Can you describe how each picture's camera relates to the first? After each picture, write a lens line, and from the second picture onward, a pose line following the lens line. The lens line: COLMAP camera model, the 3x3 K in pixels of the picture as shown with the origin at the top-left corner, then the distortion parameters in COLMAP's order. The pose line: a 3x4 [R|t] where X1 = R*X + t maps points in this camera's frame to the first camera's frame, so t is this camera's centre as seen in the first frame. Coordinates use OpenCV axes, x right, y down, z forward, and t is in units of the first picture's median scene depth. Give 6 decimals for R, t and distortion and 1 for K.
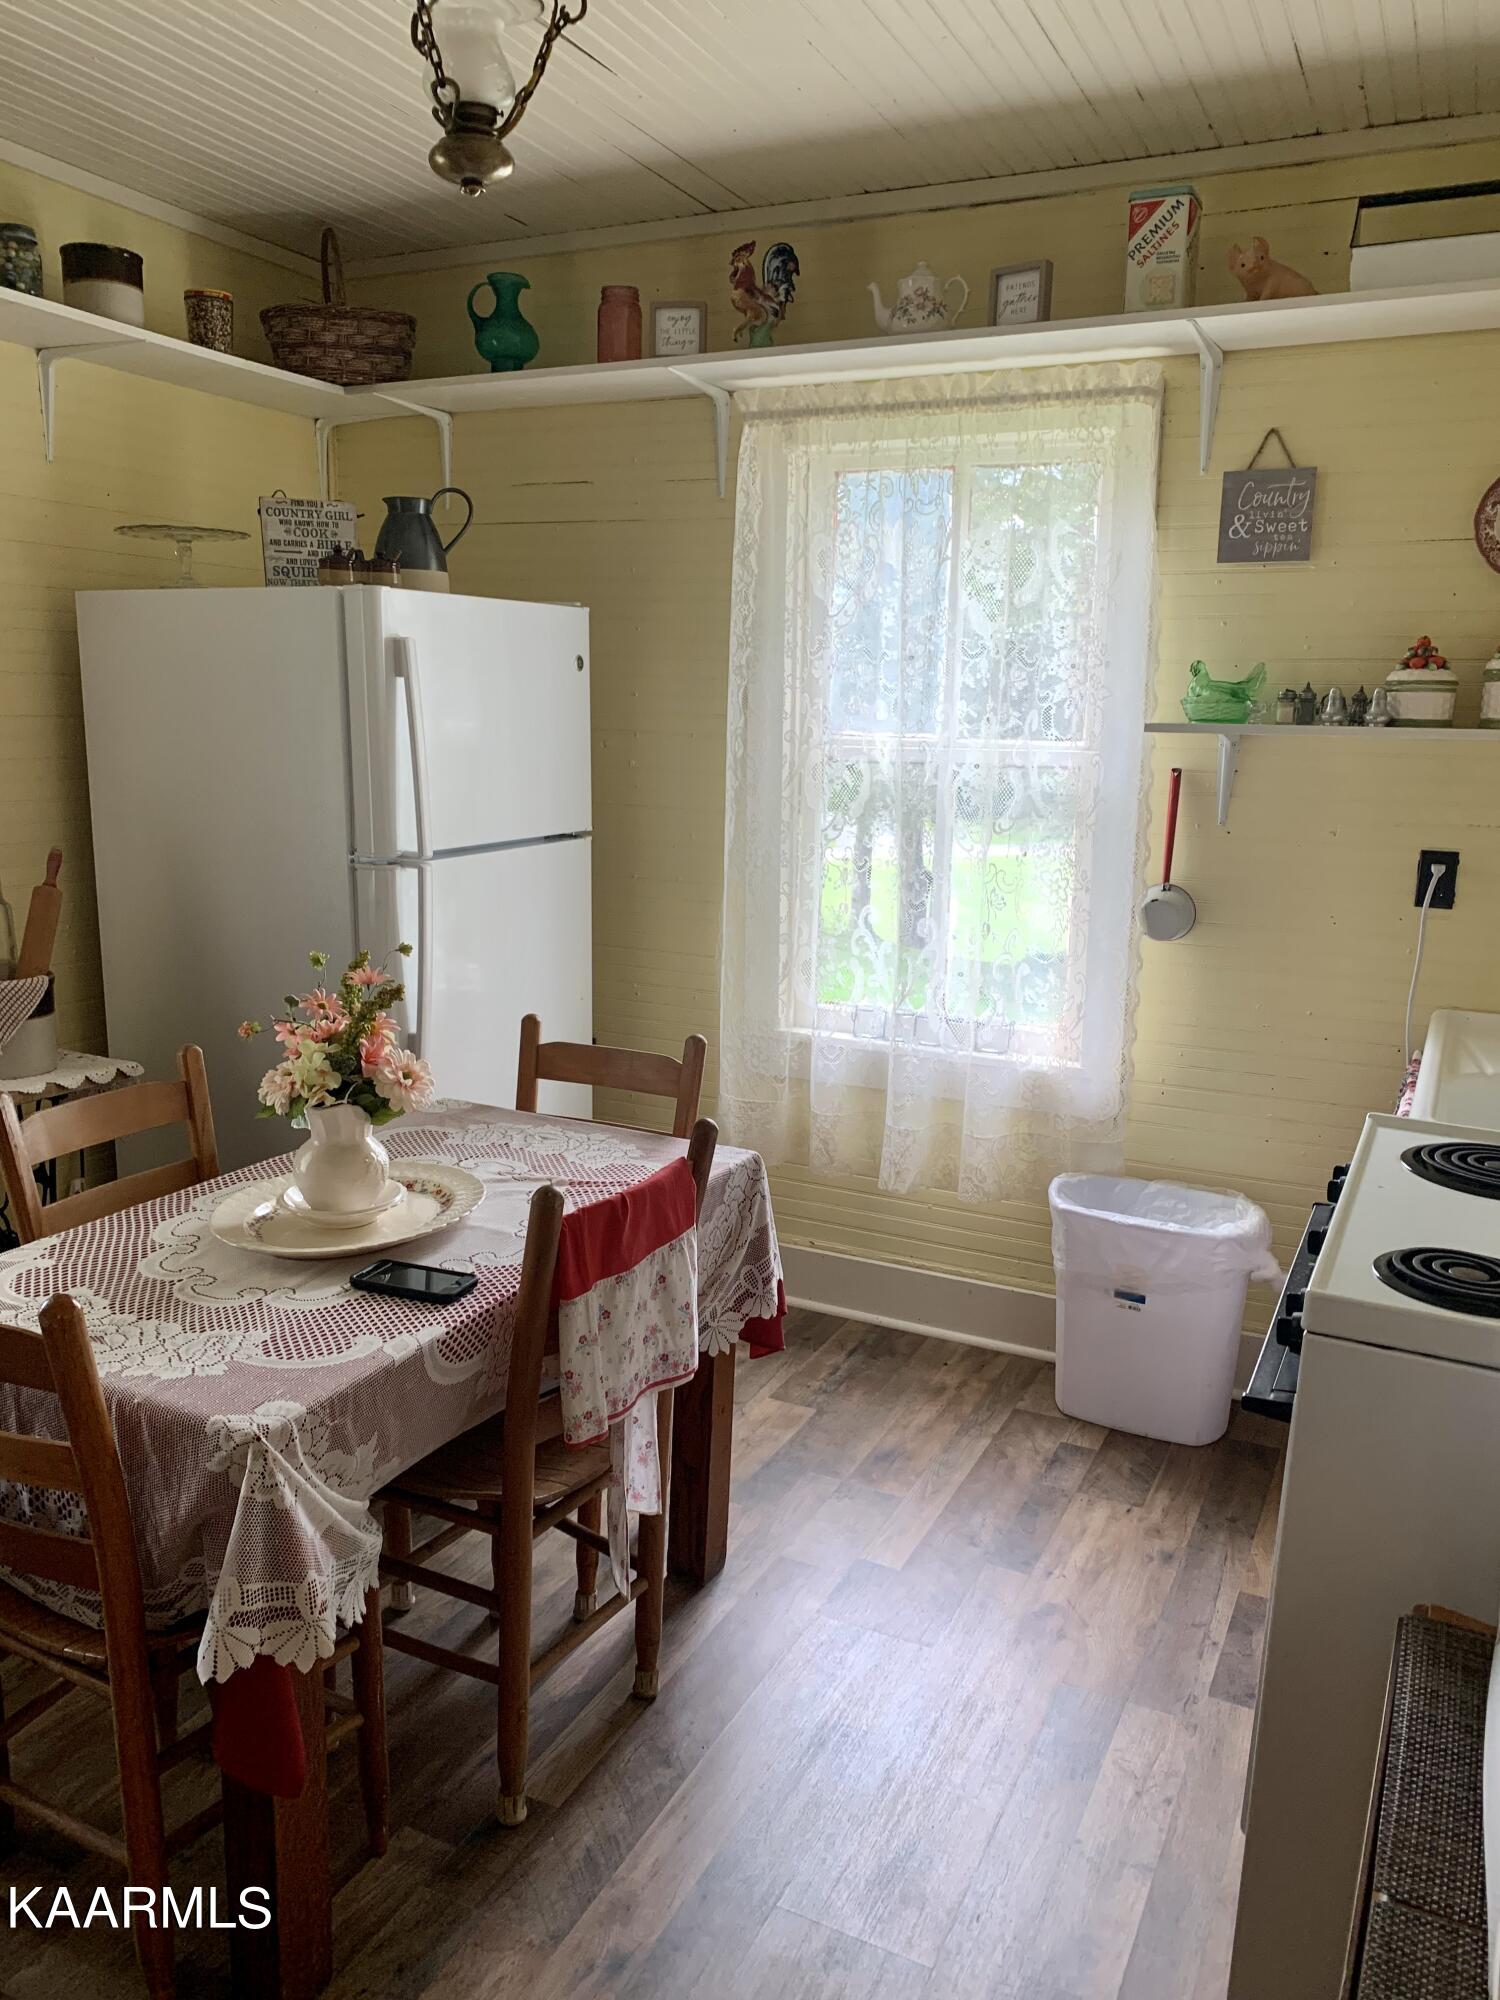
lens RADIAL K [[1503.1, 0, 750.0], [0, 1503.1, 1000.0], [0, 0, 1]] dist [0.001518, 0.000456]
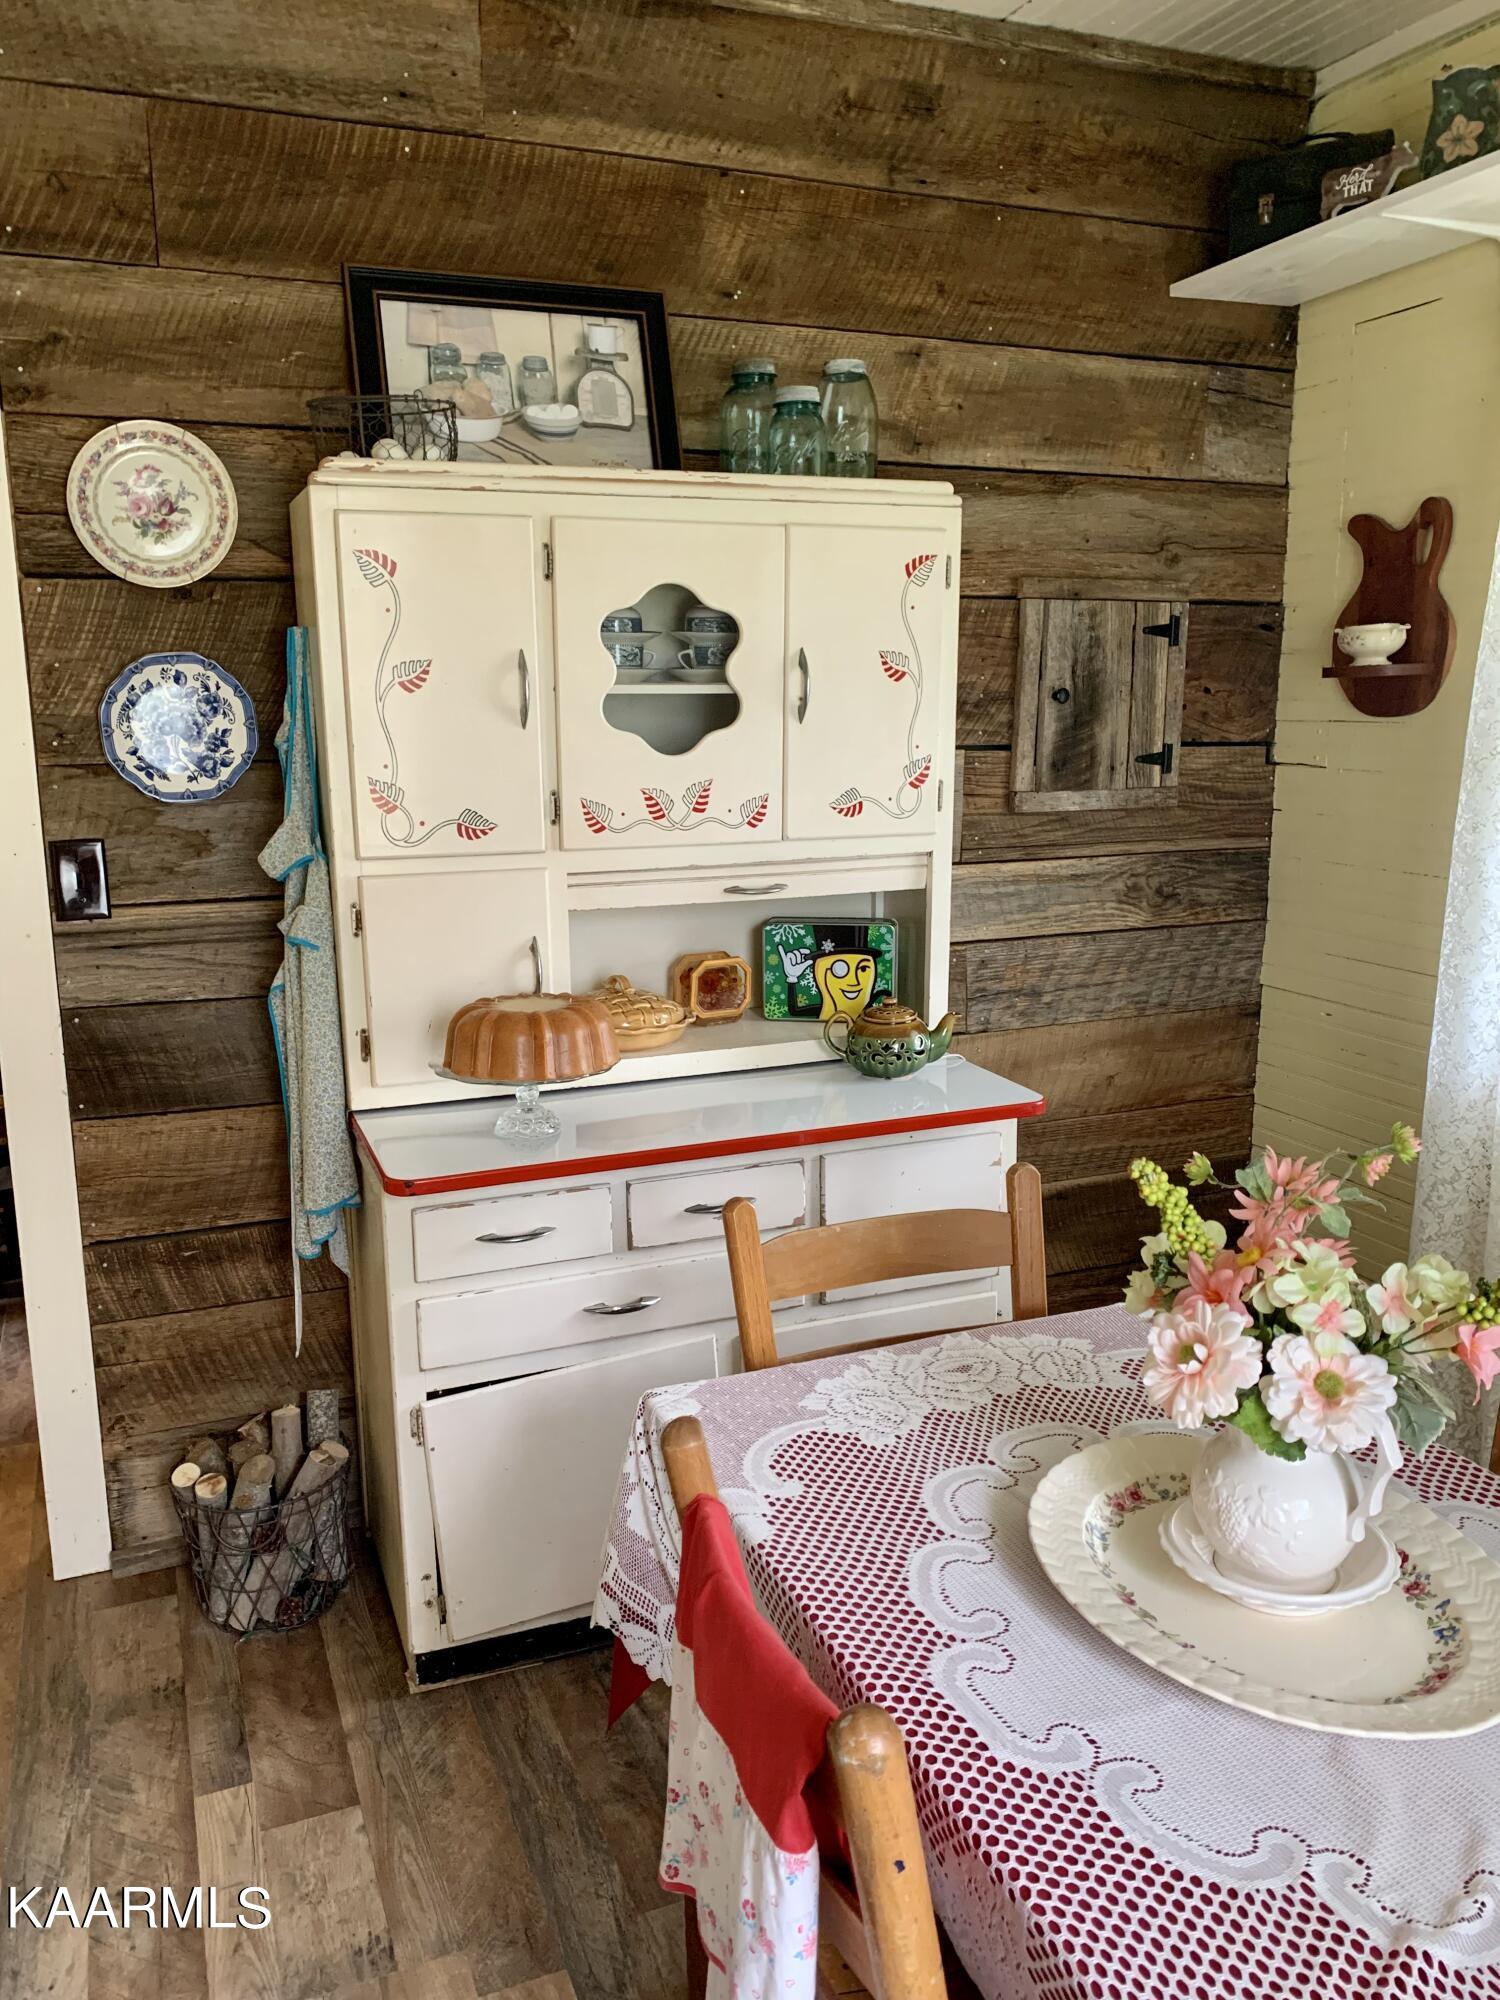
lens RADIAL K [[1503.1, 0, 750.0], [0, 1503.1, 1000.0], [0, 0, 1]] dist [0.001518, 0.000456]
pose [[-0.666174, 0.130770, -0.734242, 0.308102], [-0.146836, 0.942239, 0.301038, -0.253528], [0.731199, 0.308357, -0.608493, 1.402163]]
